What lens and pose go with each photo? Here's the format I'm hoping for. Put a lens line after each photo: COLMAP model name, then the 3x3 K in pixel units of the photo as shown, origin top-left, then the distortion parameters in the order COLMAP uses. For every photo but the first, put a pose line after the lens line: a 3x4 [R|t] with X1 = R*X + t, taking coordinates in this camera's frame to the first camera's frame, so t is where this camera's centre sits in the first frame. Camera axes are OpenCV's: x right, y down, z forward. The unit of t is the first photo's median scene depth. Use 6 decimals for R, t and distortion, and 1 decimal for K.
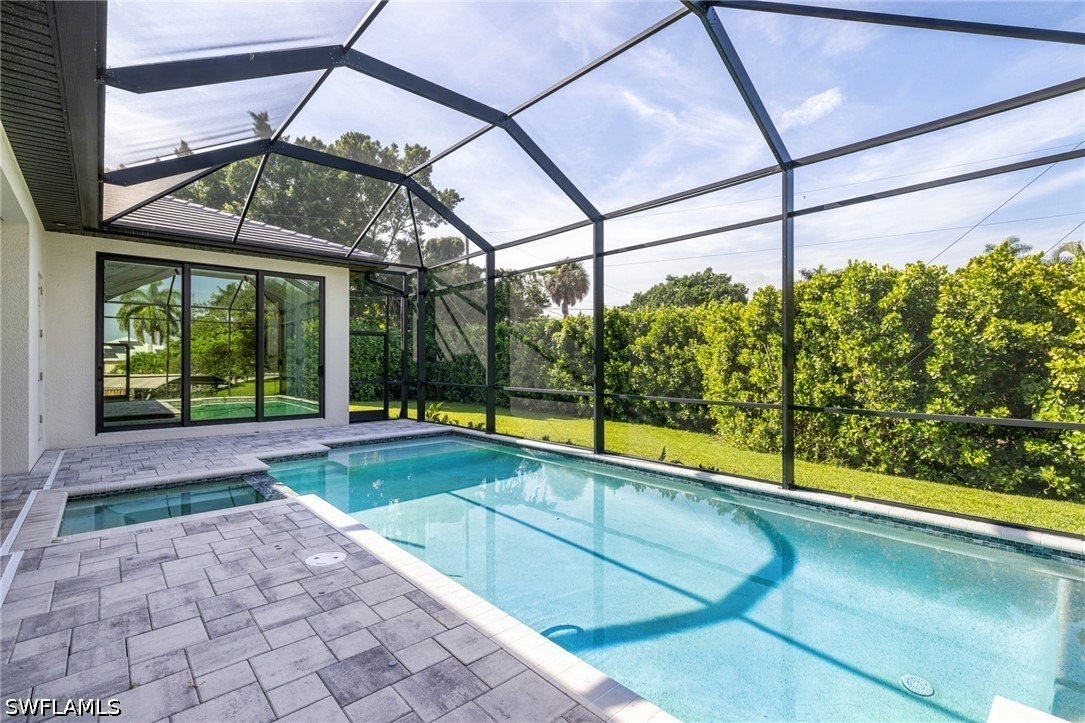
lens RADIAL K [[493.6, 0, 542.5], [0, 493.6, 361.5], [0, 0, 1]] dist [-0.000161, -0.000153]
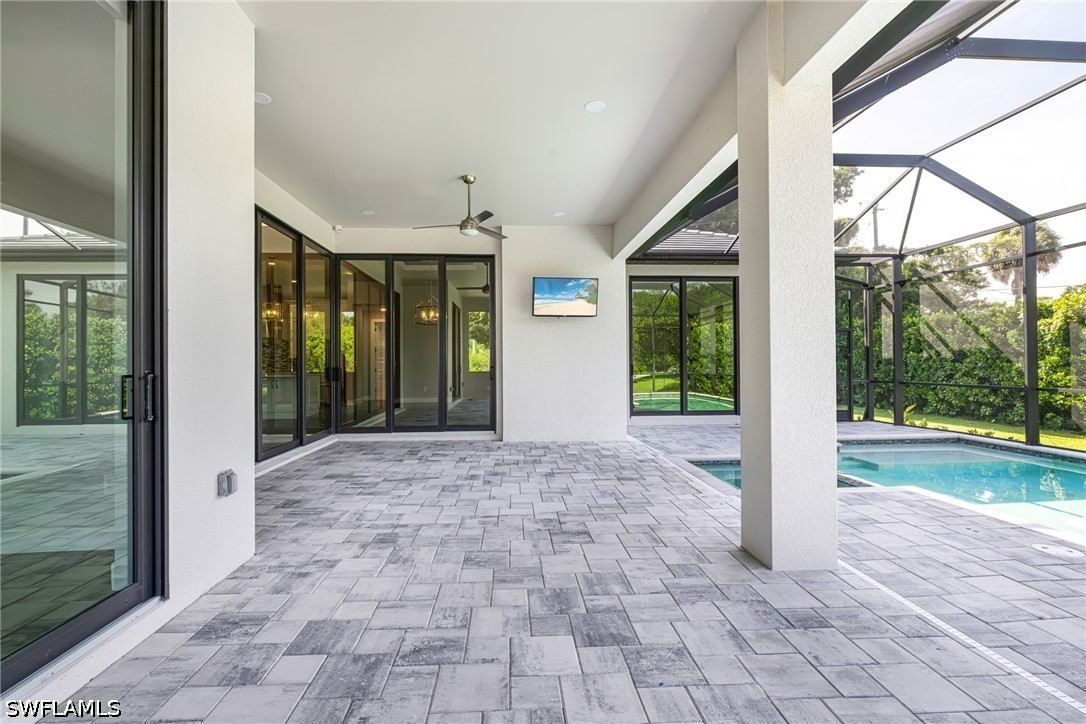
lens RADIAL K [[507.7, 0, 543.0], [0, 507.7, 362.0], [0, 0, 1]] dist [-0.001130, -0.000404]
pose [[0.786509, -0.005073, -0.617558, -0.224384], [0.005997, 0.999982, -0.000576, 0.003379], [0.617549, -0.003250, 0.786526, -0.165416]]
